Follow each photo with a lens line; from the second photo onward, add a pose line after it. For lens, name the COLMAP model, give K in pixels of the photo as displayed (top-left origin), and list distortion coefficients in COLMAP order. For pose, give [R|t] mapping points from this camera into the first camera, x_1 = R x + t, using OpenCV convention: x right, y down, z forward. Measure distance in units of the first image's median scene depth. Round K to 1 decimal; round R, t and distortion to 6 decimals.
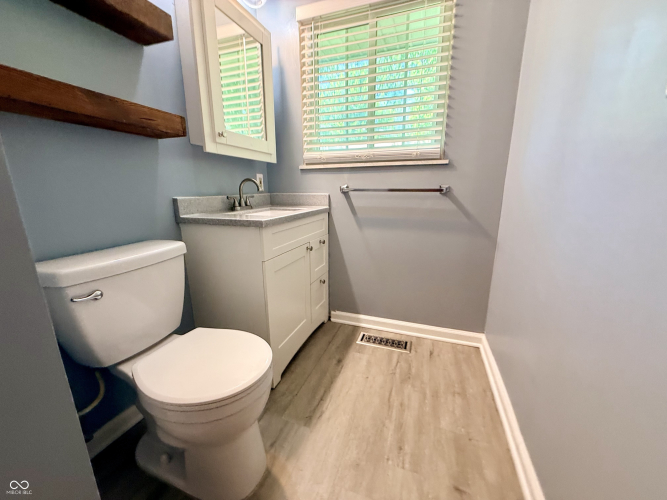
lens RADIAL K [[264.8, 0, 333.5], [0, 264.8, 250.0], [0, 0, 1]] dist [-0.000411, -0.000021]
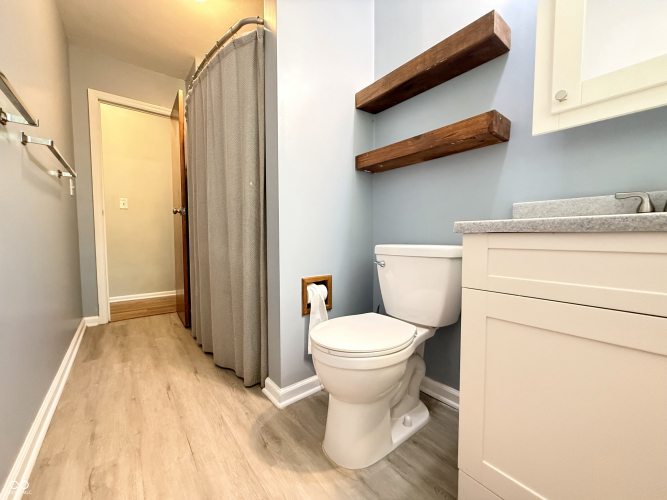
lens RADIAL K [[264.8, 0, 333.5], [0, 264.8, 250.0], [0, 0, 1]] dist [-0.000411, -0.000021]
pose [[-0.520697, 0.061171, -0.851548, 0.519749], [-0.186903, 0.965067, 0.183611, -0.127735], [0.833032, 0.254763, -0.491074, 1.193331]]
